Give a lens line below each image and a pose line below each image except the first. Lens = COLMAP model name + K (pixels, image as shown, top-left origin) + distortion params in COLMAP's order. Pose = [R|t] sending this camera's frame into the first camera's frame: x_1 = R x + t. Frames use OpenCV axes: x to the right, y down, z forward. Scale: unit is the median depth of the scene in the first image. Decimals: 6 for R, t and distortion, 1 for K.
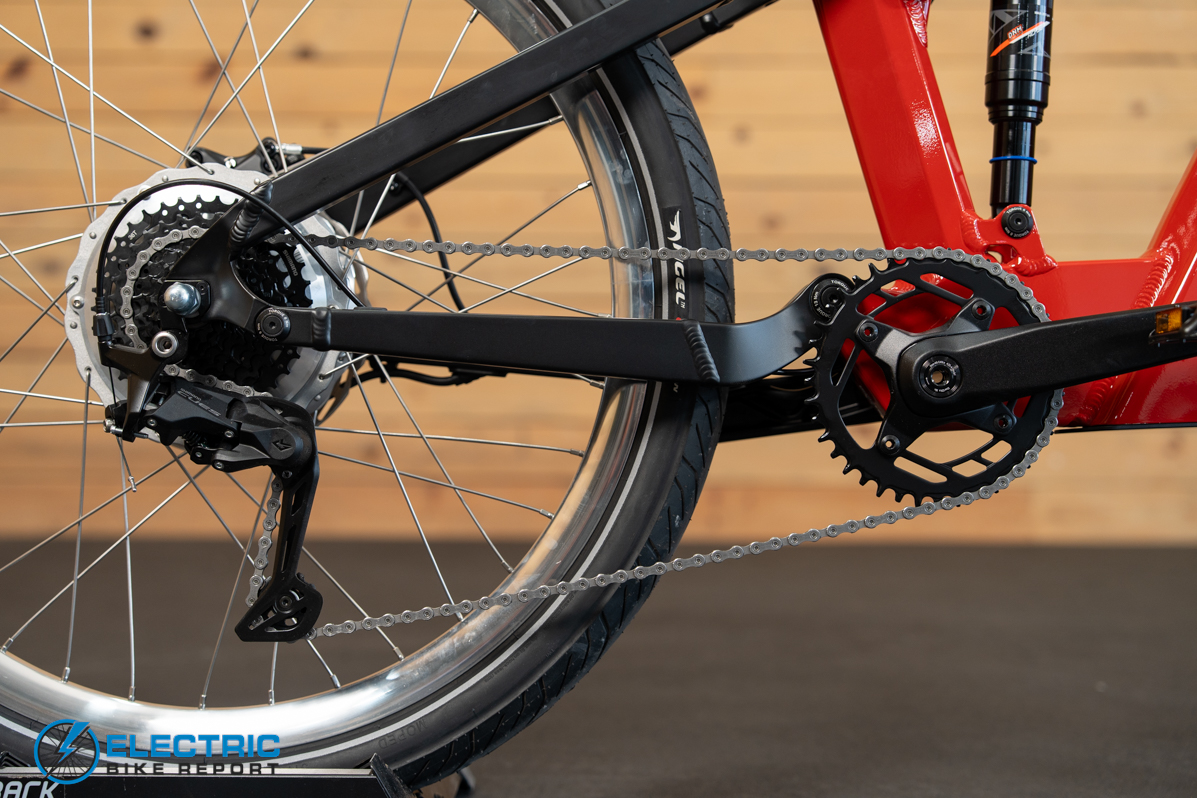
lens RADIAL K [[1893.2, 0, 597.5], [0, 1893.2, 396.6], [0, 0, 1]] dist [-0.002362, 0.000000]
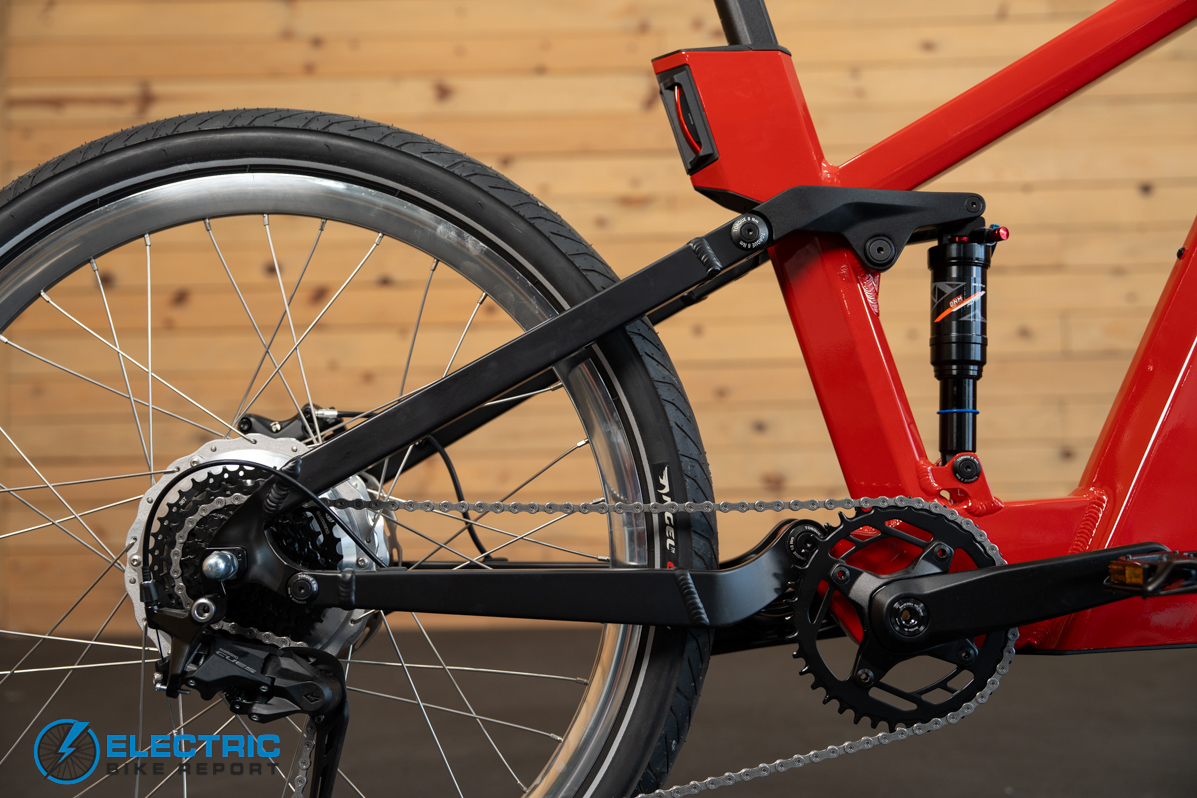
lens RADIAL K [[1324.6, 0, 598.2], [0, 1324.6, 397.7], [0, 0, 1]] dist [-0.011322, 0.000000]
pose [[0.999669, -0.025691, 0.001546, 0.001831], [0.025731, 0.996251, -0.082594, -0.075694], [0.000581, 0.082606, 0.996582, 0.211450]]
